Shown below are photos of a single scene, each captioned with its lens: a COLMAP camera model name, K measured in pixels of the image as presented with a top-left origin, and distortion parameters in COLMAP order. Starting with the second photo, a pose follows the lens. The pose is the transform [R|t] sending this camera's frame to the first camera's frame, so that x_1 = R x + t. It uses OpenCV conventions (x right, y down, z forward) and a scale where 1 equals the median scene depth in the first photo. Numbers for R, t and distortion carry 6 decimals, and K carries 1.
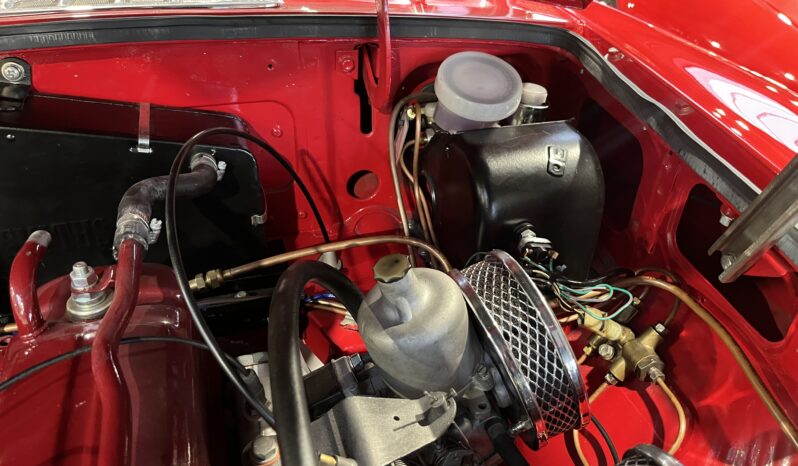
lens RADIAL K [[605.1, 0, 407.1], [0, 605.1, 232.6], [0, 0, 1]] dist [0.042895, -0.076856]
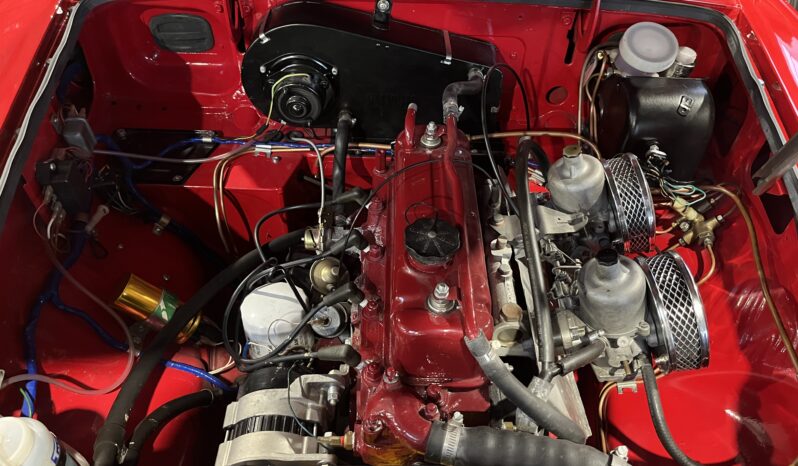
lens RADIAL K [[605.1, 0, 407.1], [0, 605.1, 232.6], [0, 0, 1]] dist [0.042895, -0.076856]
pose [[0.952704, 0.221504, -0.208066, -0.049708], [-0.175362, 0.959860, 0.218898, -0.021418], [0.248201, -0.172058, 0.953306, -0.833770]]
